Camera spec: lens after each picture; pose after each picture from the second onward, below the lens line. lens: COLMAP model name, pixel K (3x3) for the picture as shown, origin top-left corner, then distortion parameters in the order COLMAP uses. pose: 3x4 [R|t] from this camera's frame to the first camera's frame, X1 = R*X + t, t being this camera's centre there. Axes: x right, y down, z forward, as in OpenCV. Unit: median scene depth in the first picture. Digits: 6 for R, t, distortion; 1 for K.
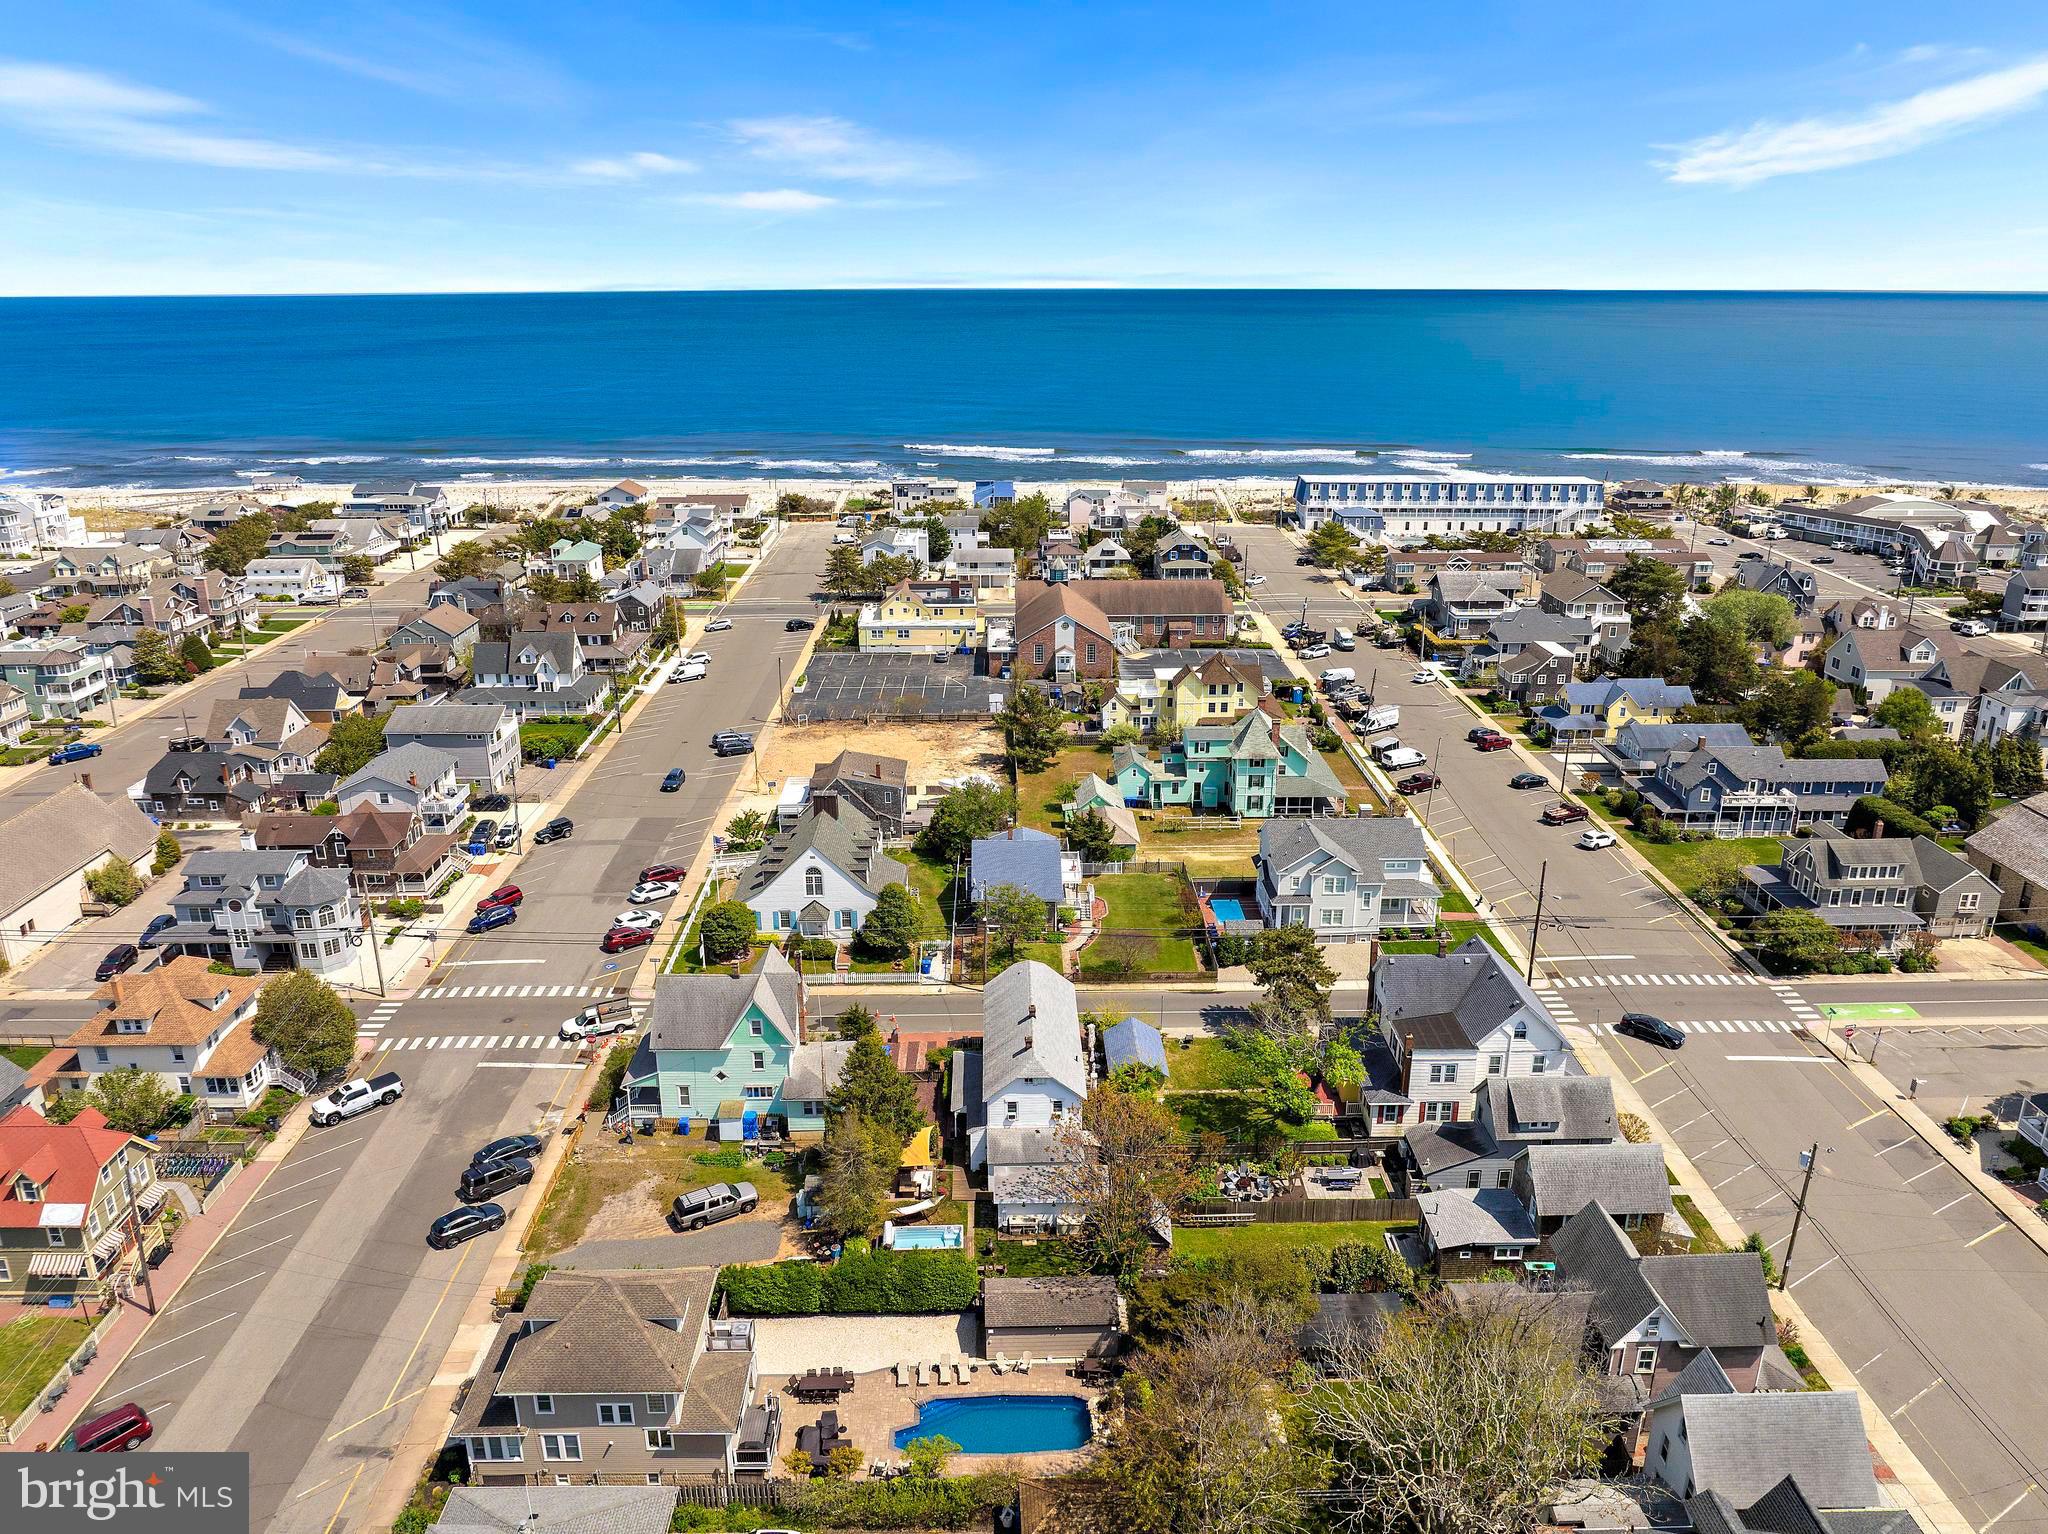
lens RADIAL K [[1427.1, 0, 1024.0], [0, 1427.1, 767.0], [0, 0, 1]] dist [-0.032695, -0.007318]
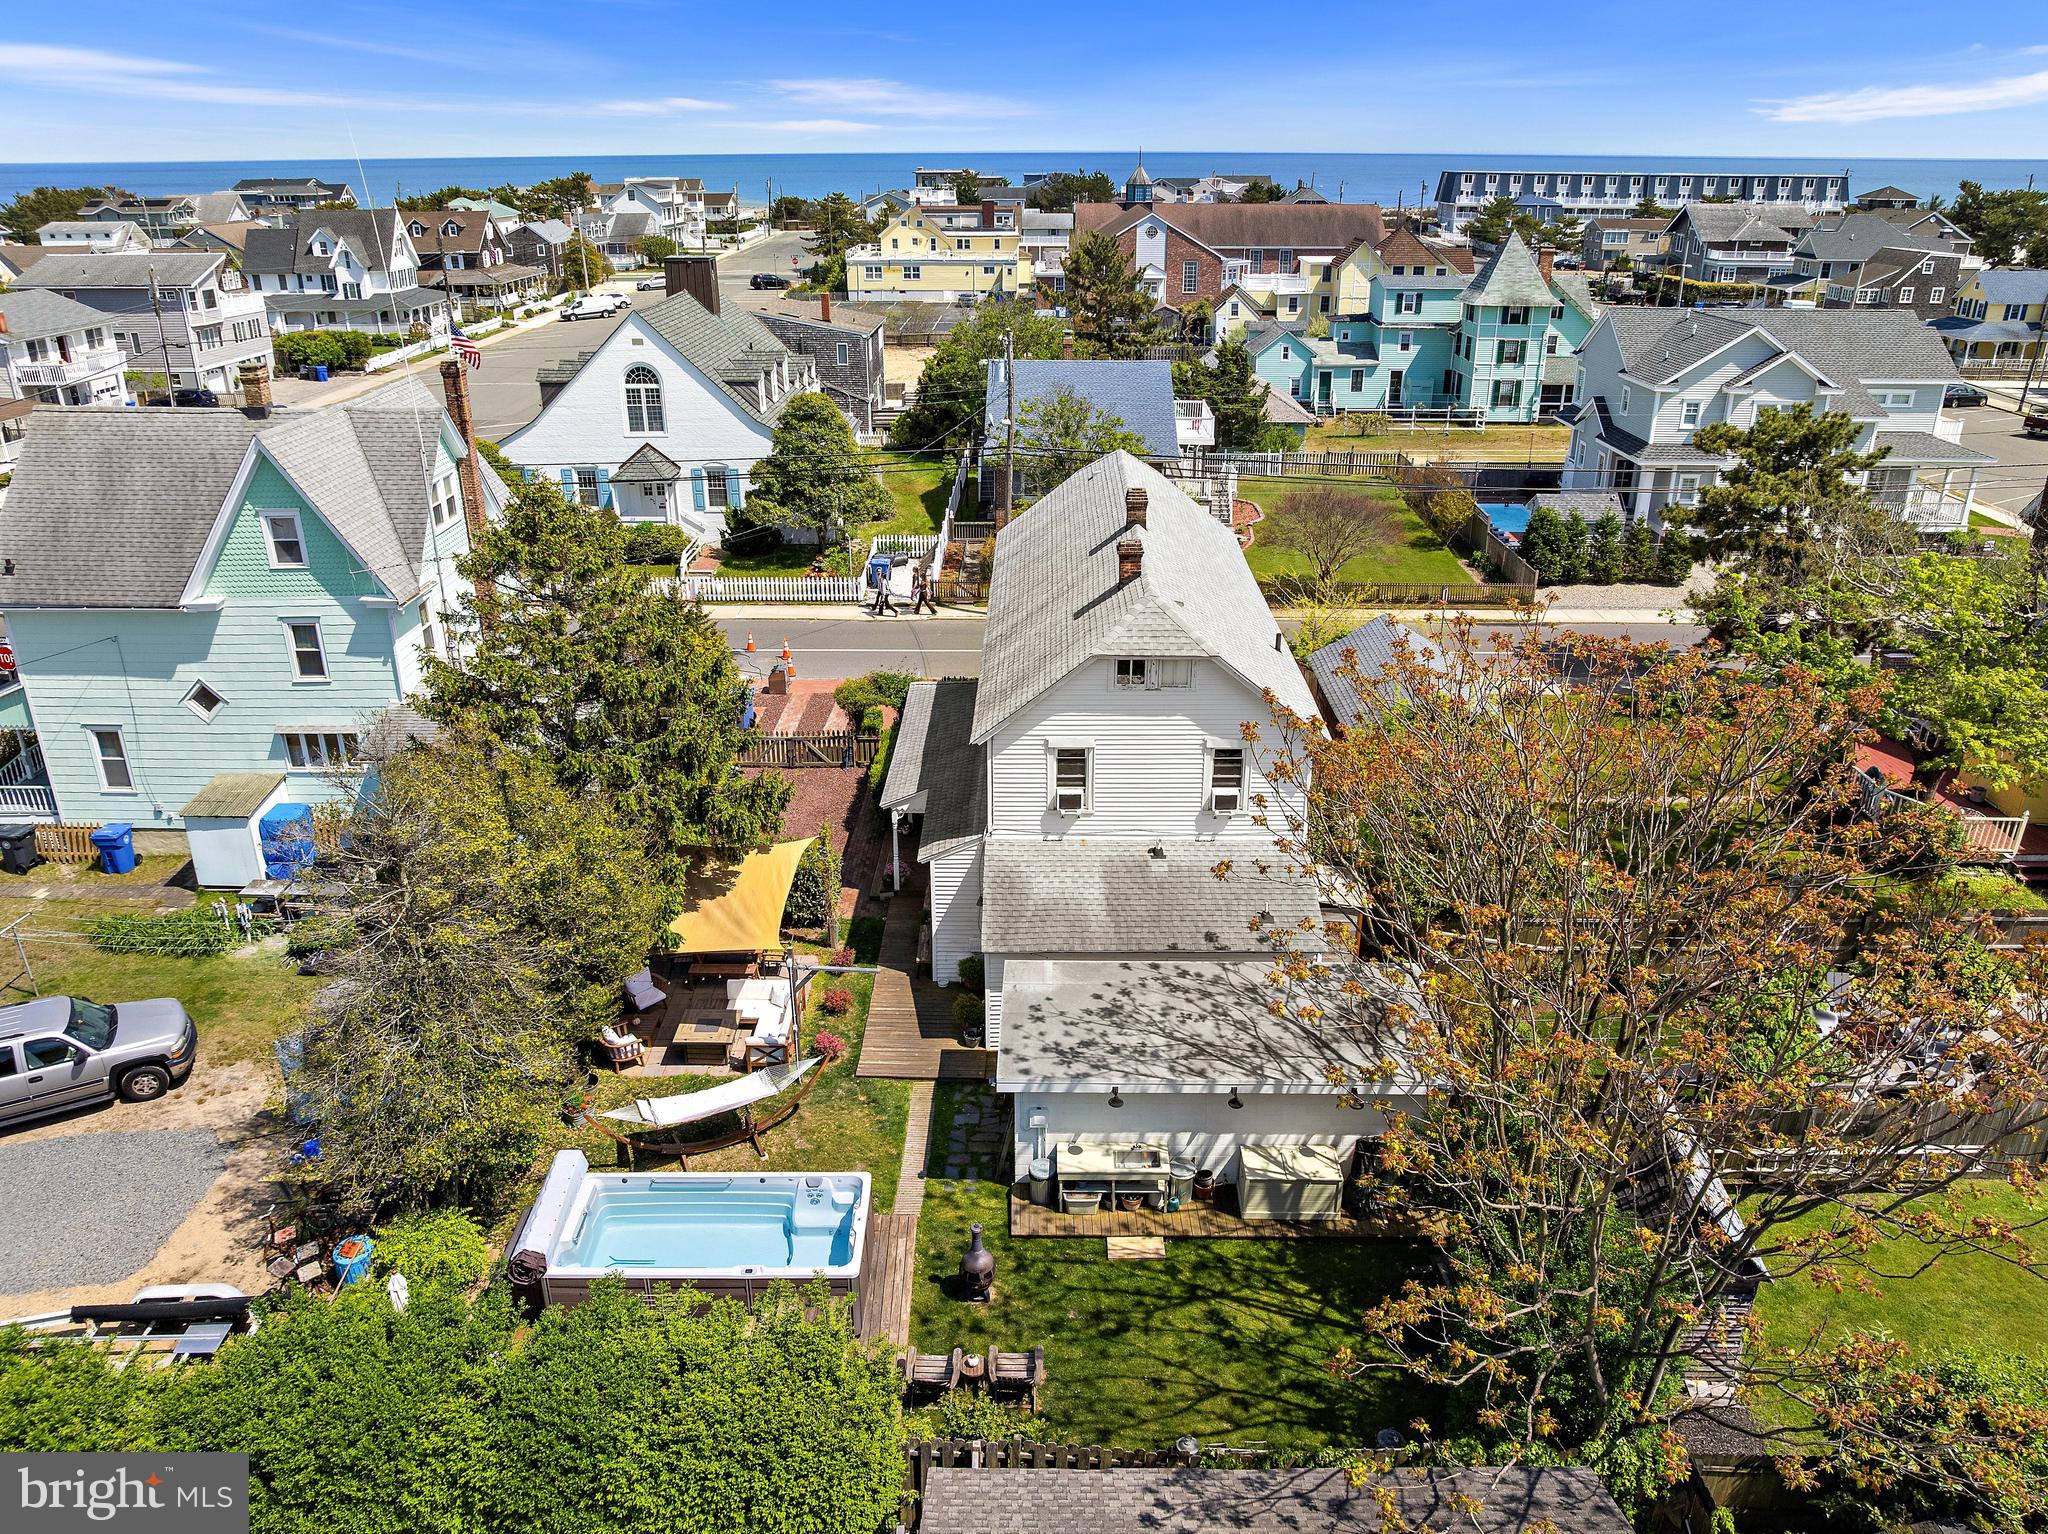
lens RADIAL K [[1455.2, 0, 1024.0], [0, 1455.2, 767.0], [0, 0, 1]] dist [-0.041389, -0.000721]
pose [[0.999303, 0.014774, -0.034280, -0.004711], [-0.012064, 0.996883, 0.077962, 0.128595], [0.035325, -0.077494, 0.996367, 0.419252]]
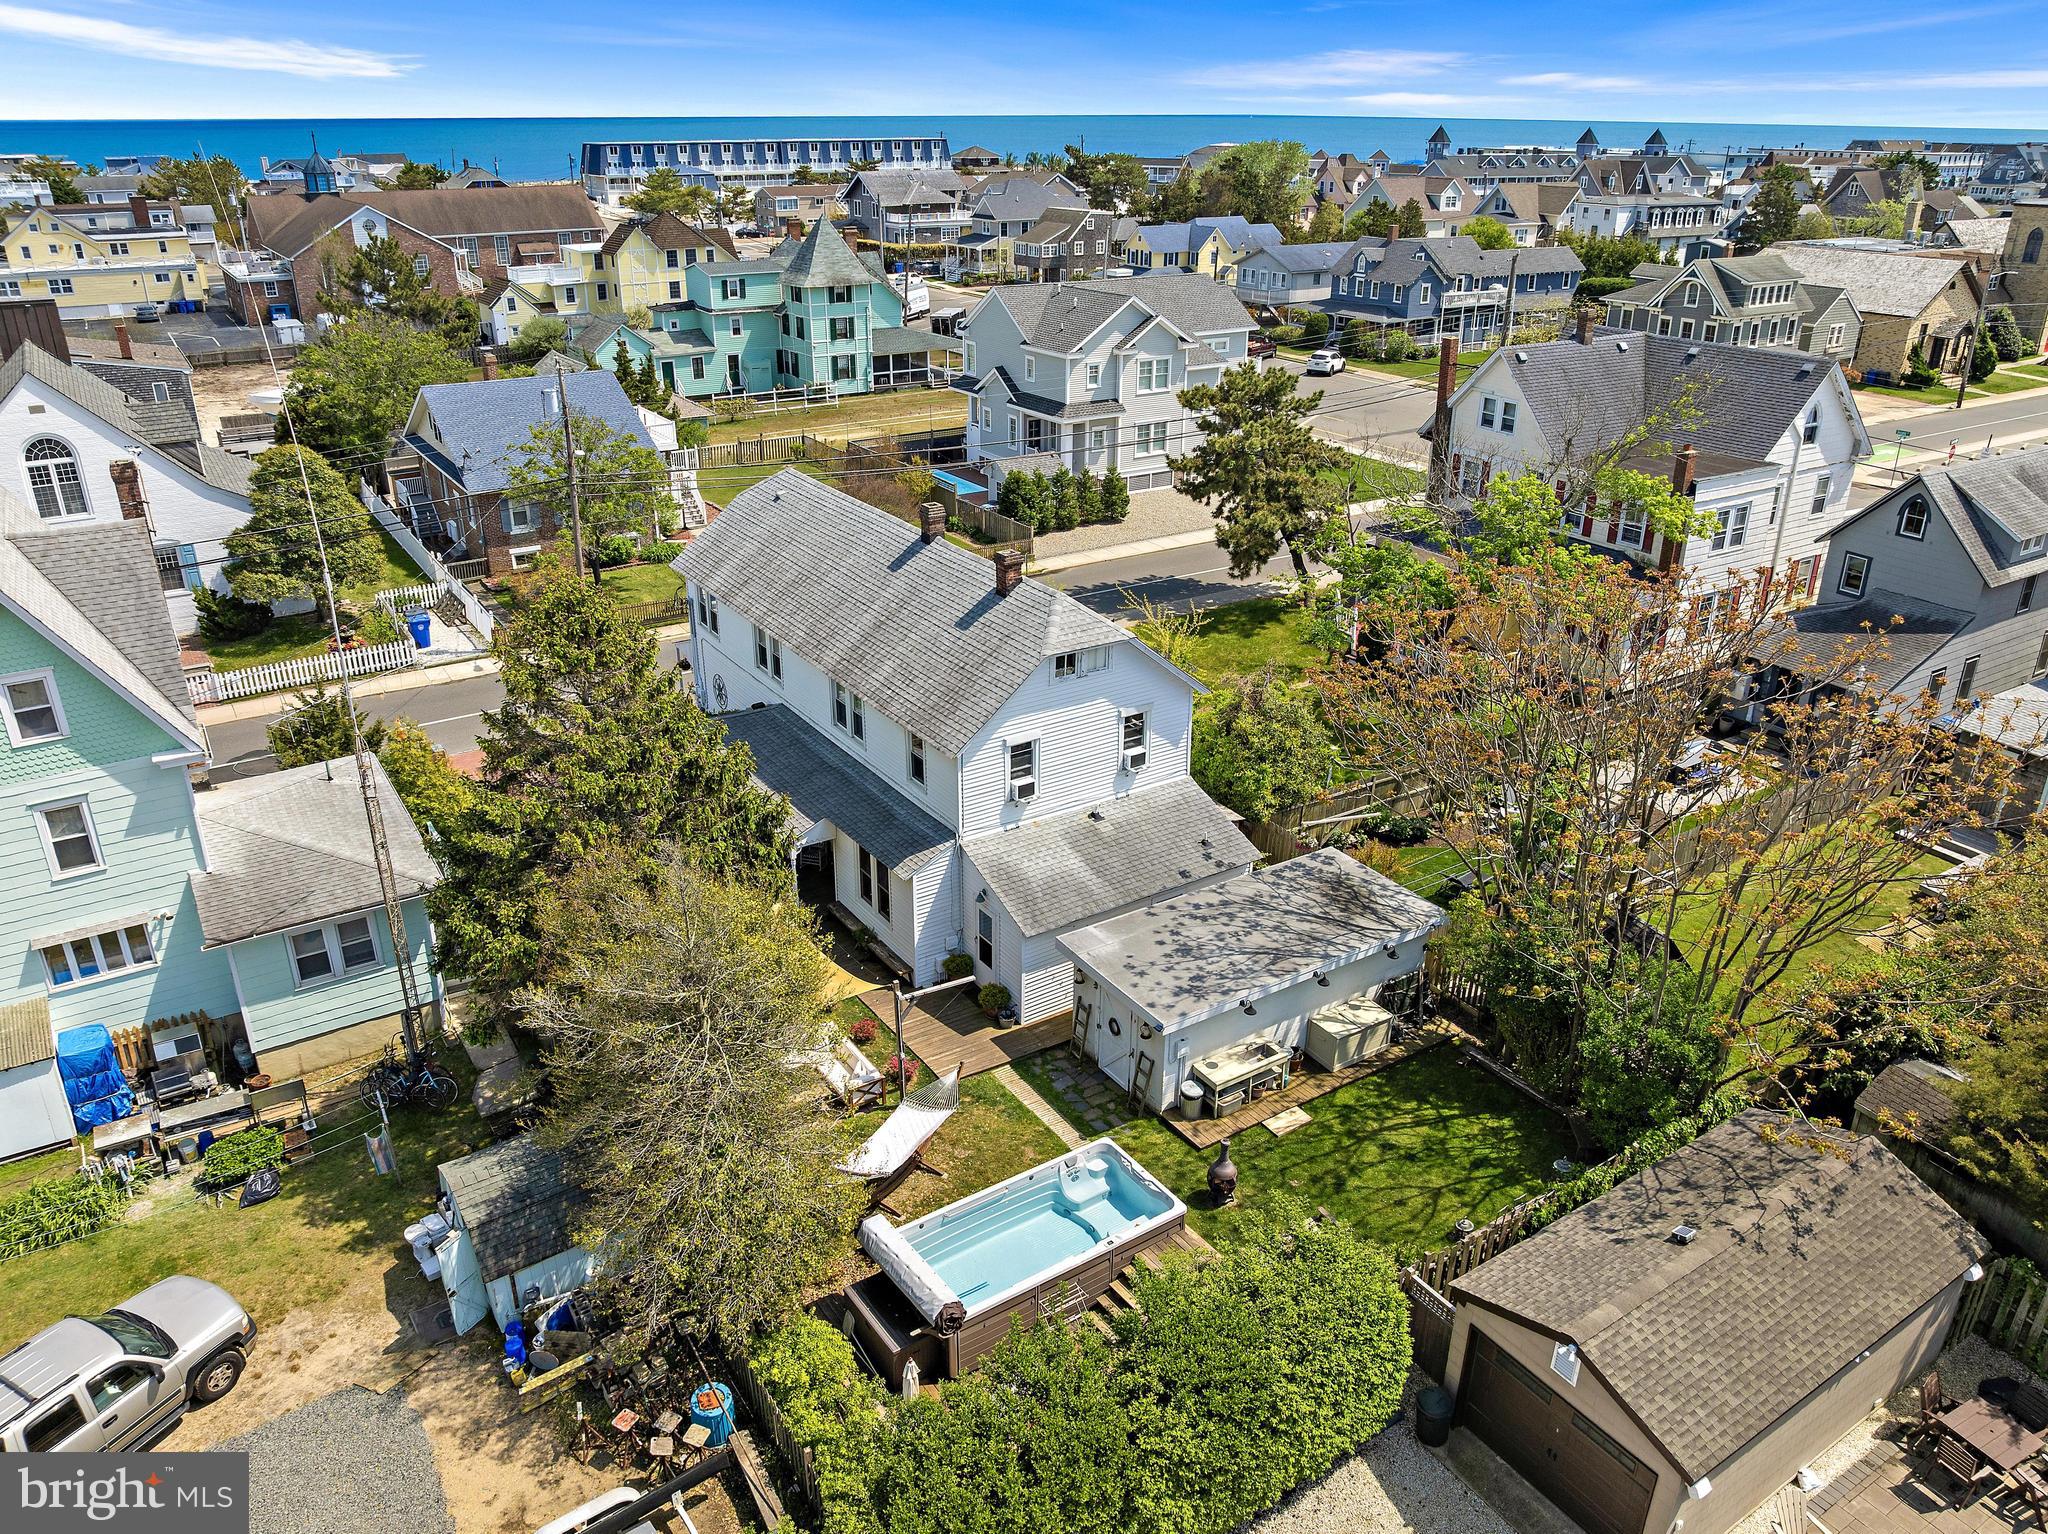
lens RADIAL K [[1467.3, 0, 1024.0], [0, 1467.3, 767.0], [0, 0, 1]] dist [-0.036247, -0.000356]
pose [[0.854470, -0.209736, 0.475280, -0.099708], [0.162629, 0.976888, 0.138712, 0.115698], [-0.493389, -0.041231, 0.868831, 0.422820]]
